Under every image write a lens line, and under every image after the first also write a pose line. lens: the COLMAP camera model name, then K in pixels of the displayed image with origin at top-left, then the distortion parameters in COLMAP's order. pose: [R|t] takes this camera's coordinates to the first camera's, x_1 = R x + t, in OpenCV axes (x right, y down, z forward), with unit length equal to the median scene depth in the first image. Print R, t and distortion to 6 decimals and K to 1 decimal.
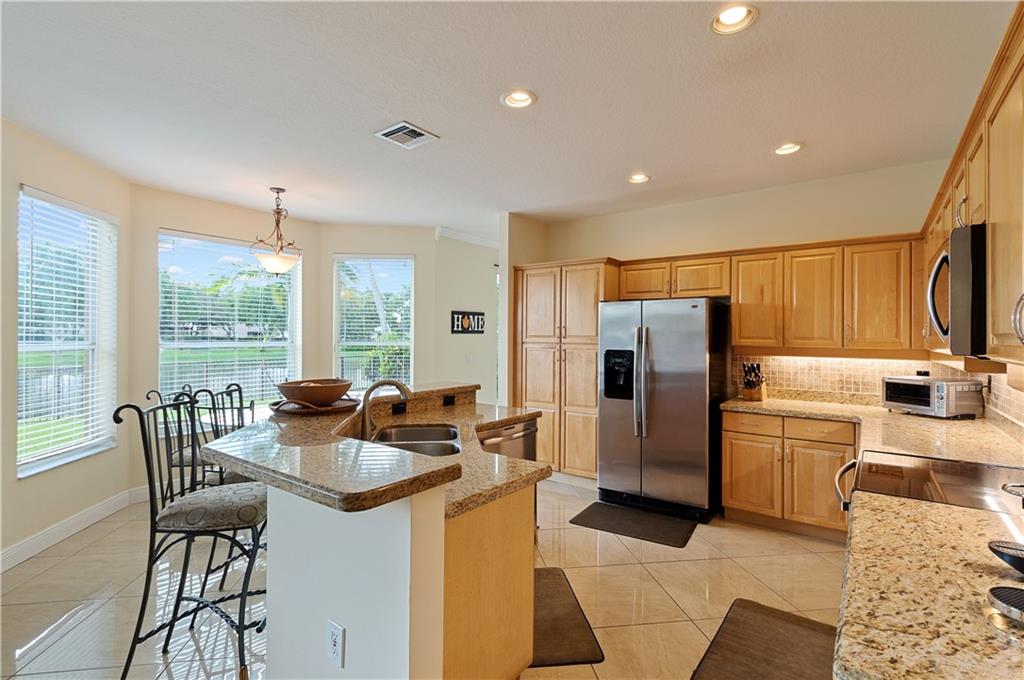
lens RADIAL K [[482.4, 0, 509.6], [0, 482.4, 335.6], [0, 0, 1]] dist [0.011703, -0.000303]
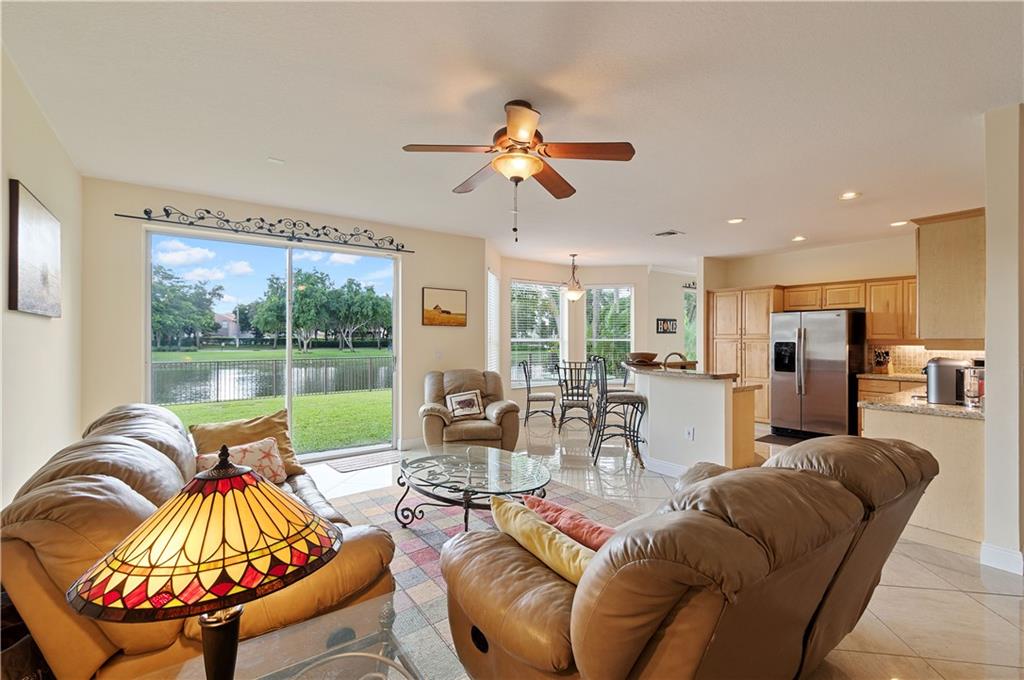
lens RADIAL K [[454.9, 0, 512.5], [0, 454.9, 336.9], [0, 0, 1]] dist [0.020716, 0.000005]
pose [[0.960263, -0.003411, -0.279074, -0.219328], [0.002922, 0.999993, -0.002171, 0.012168], [0.279080, 0.001269, 0.960267, -0.726512]]
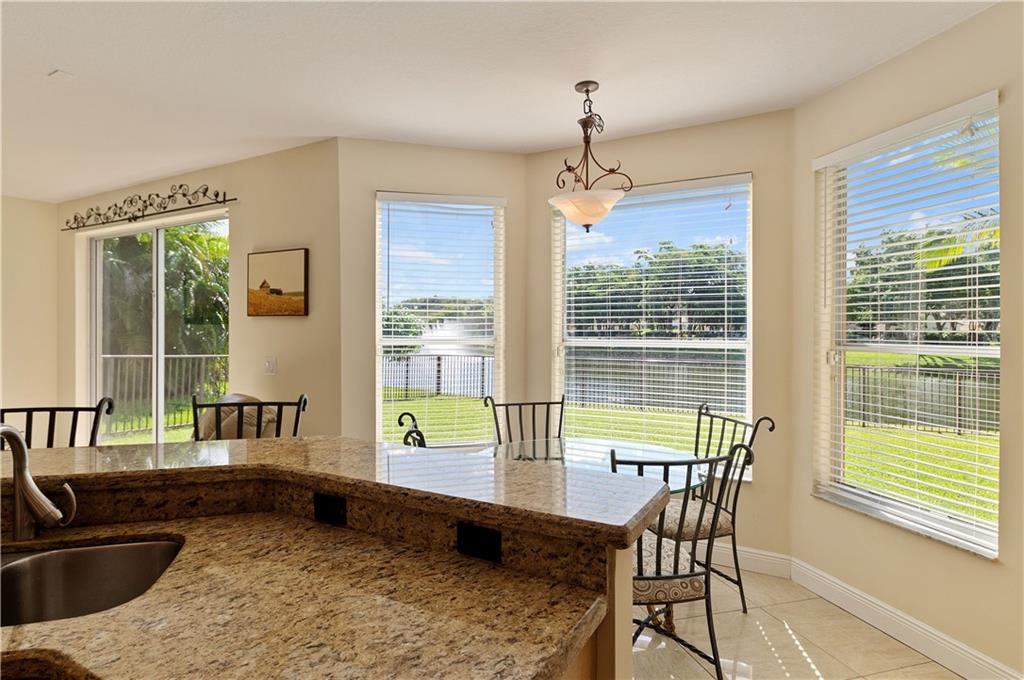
lens RADIAL K [[534.0, 0, 512.0], [0, 534.0, 340.0], [0, 0, 1]] dist [0.020187, -0.000194]
pose [[0.137499, 0.012385, -0.990424, 0.175444], [-0.002959, 0.999922, 0.012093, 0.003926], [0.990497, 0.001268, 0.137525, 0.825464]]
